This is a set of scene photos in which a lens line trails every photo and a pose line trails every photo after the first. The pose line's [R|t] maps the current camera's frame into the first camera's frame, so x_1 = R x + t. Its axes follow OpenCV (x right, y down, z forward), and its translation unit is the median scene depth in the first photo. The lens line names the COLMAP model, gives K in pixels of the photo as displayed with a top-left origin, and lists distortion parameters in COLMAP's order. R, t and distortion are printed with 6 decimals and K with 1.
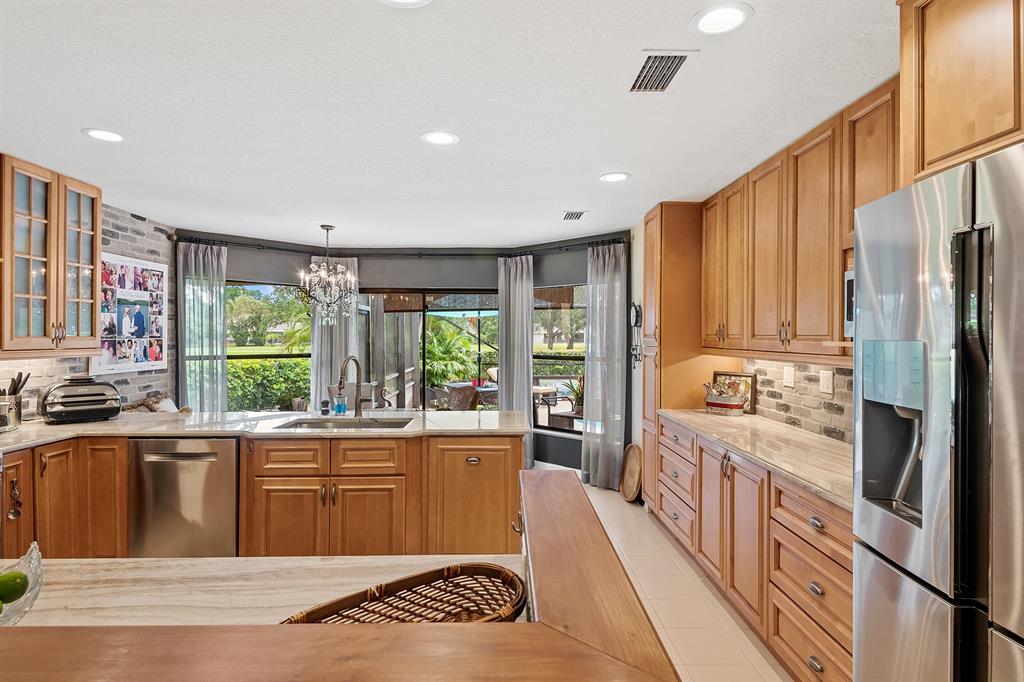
lens RADIAL K [[558.0, 0, 510.1], [0, 558.0, 336.5], [0, 0, 1]] dist [0.048225, -0.038066]
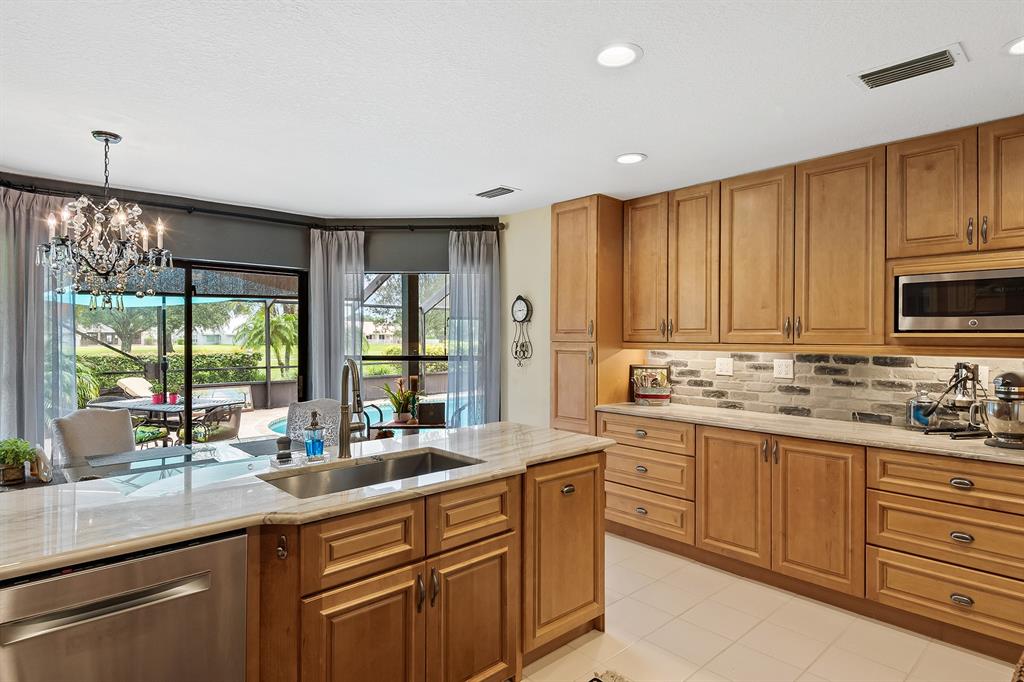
lens RADIAL K [[558.0, 0, 510.1], [0, 558.0, 336.5], [0, 0, 1]] dist [0.048225, -0.038066]
pose [[0.745613, -0.000659, 0.666379, -0.552199], [0.000547, 1.000000, 0.000377, 0.009525], [-0.666380, 0.000084, 0.745613, 0.415947]]
